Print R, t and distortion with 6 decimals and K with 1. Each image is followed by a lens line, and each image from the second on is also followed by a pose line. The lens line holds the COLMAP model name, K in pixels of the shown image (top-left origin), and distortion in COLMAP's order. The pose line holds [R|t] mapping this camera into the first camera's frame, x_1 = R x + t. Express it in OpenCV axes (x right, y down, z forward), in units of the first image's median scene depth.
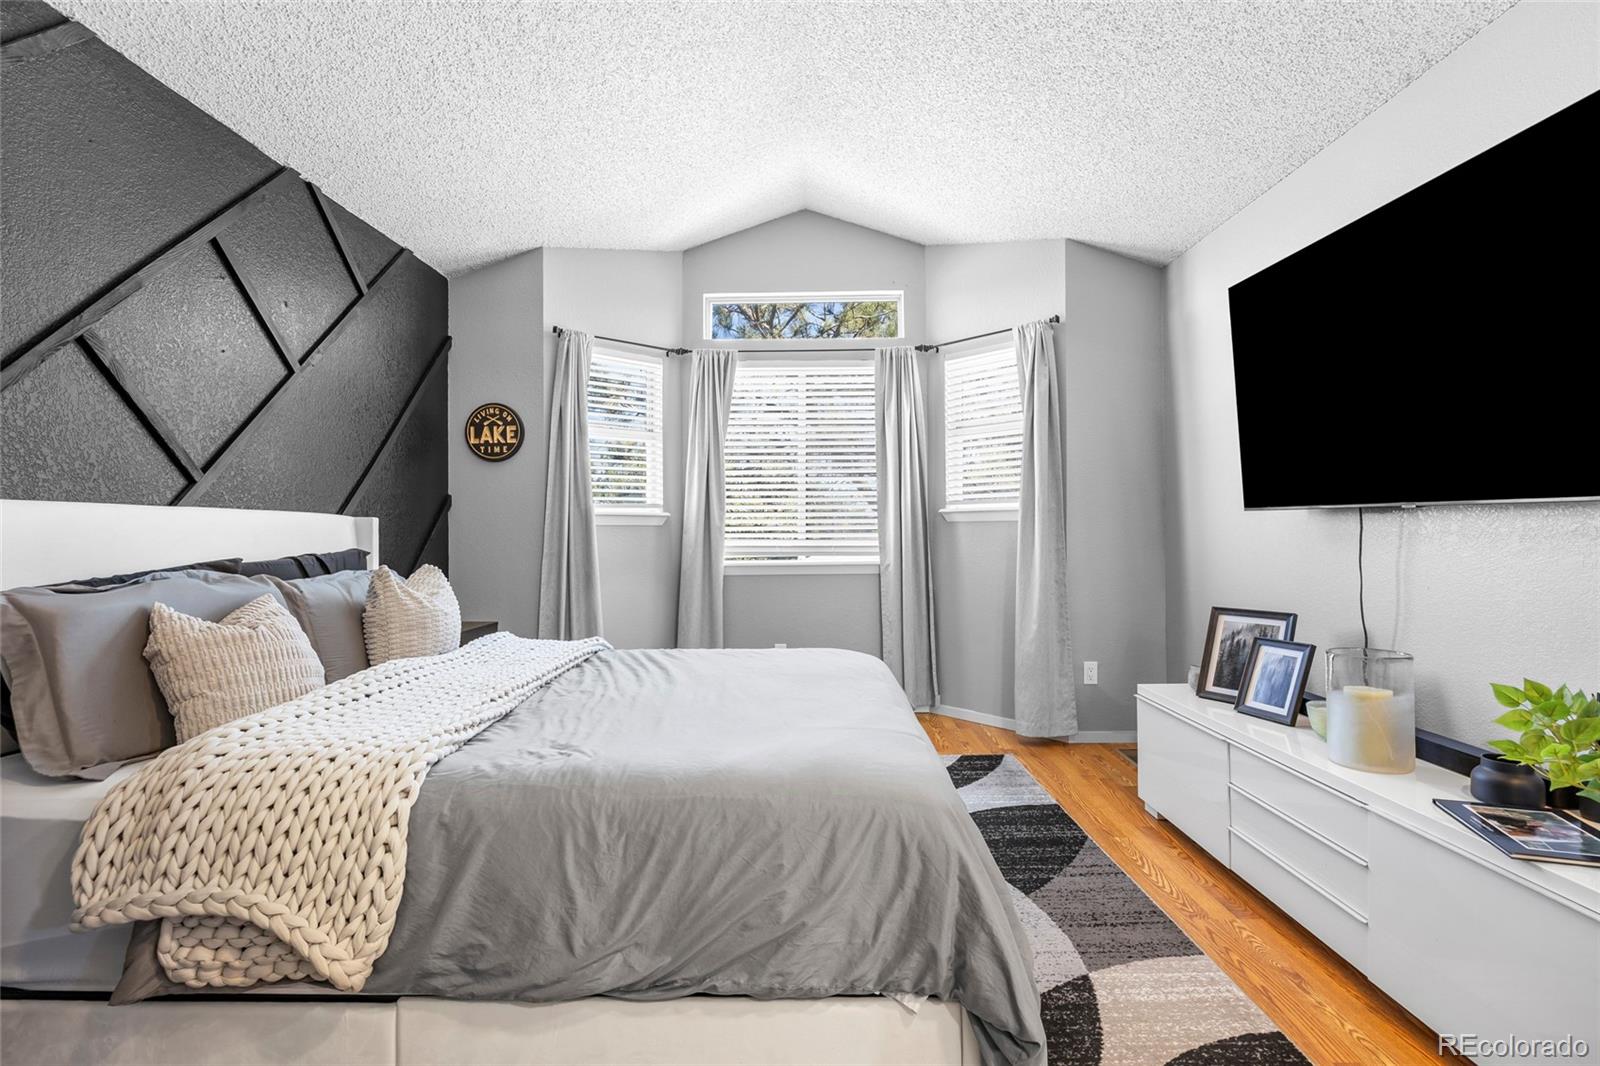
lens RADIAL K [[744.8, 0, 800.0], [0, 744.8, 533.0], [0, 0, 1]] dist [-0.007737, 0.000369]
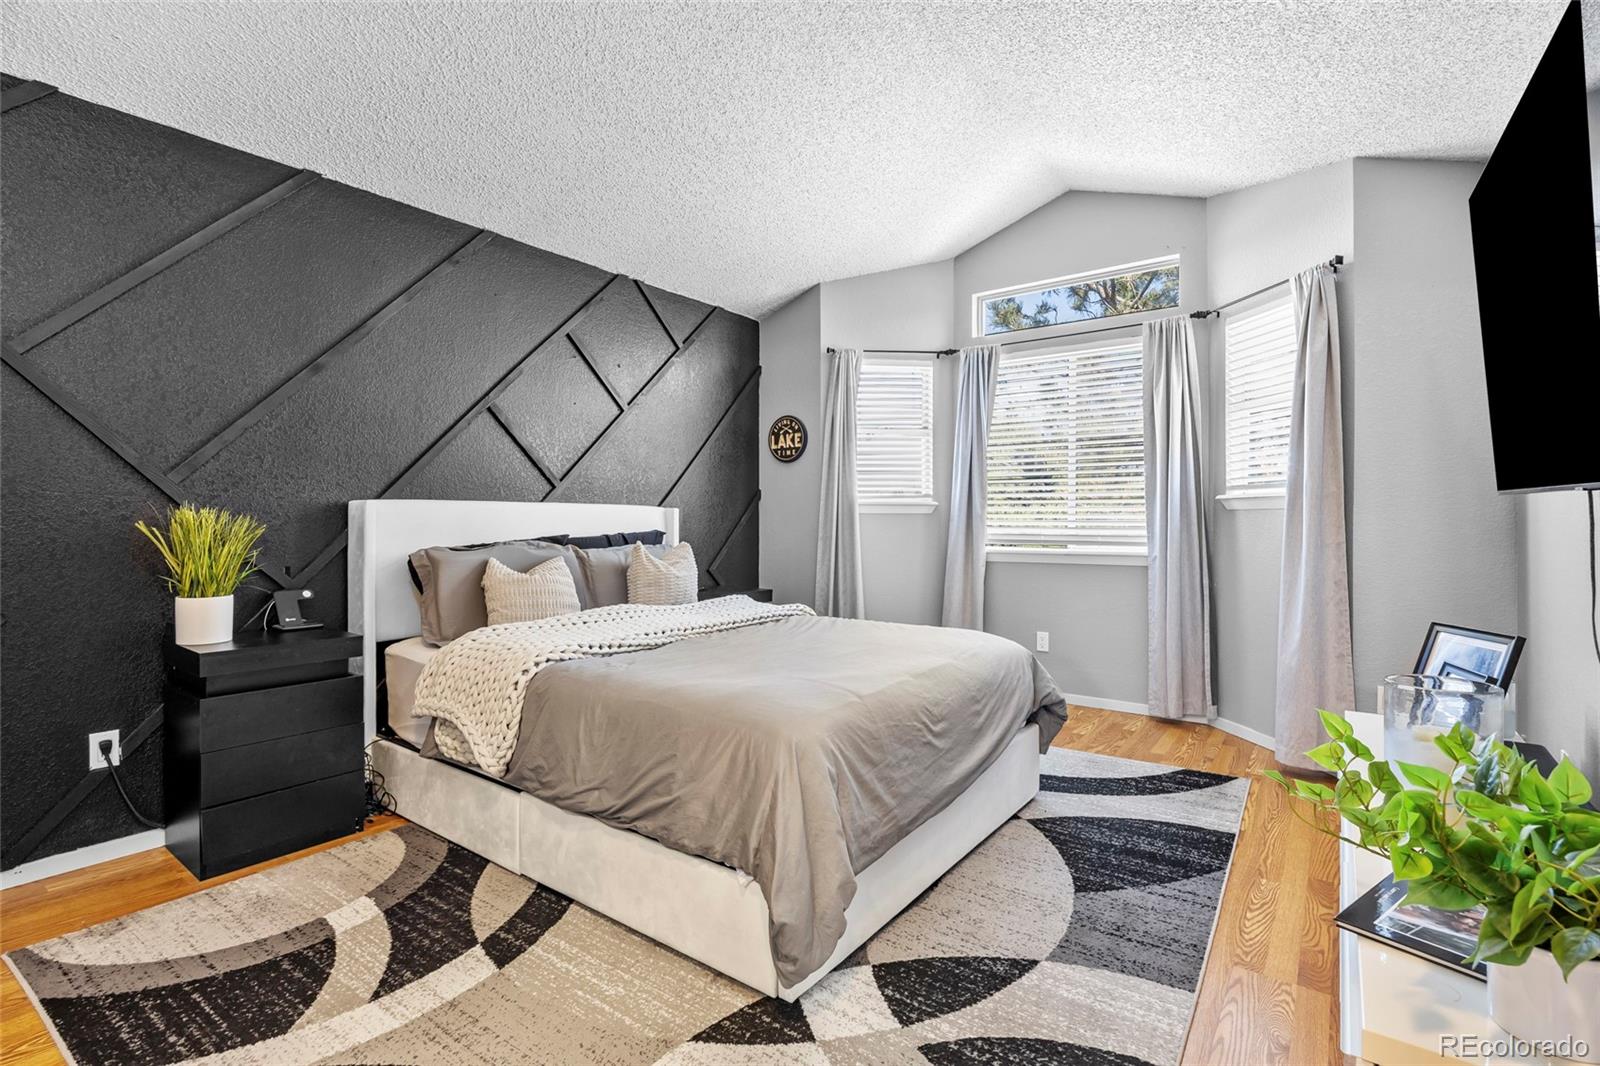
lens RADIAL K [[747.9, 0, 801.3], [0, 747.9, 528.5], [0, 0, 1]] dist [-0.016059, 0.000036]
pose [[0.806744, 0.012665, -0.590765, 0.353302], [-0.005974, 0.999894, 0.013278, -0.001881], [0.590870, -0.007182, 0.806734, -0.000728]]
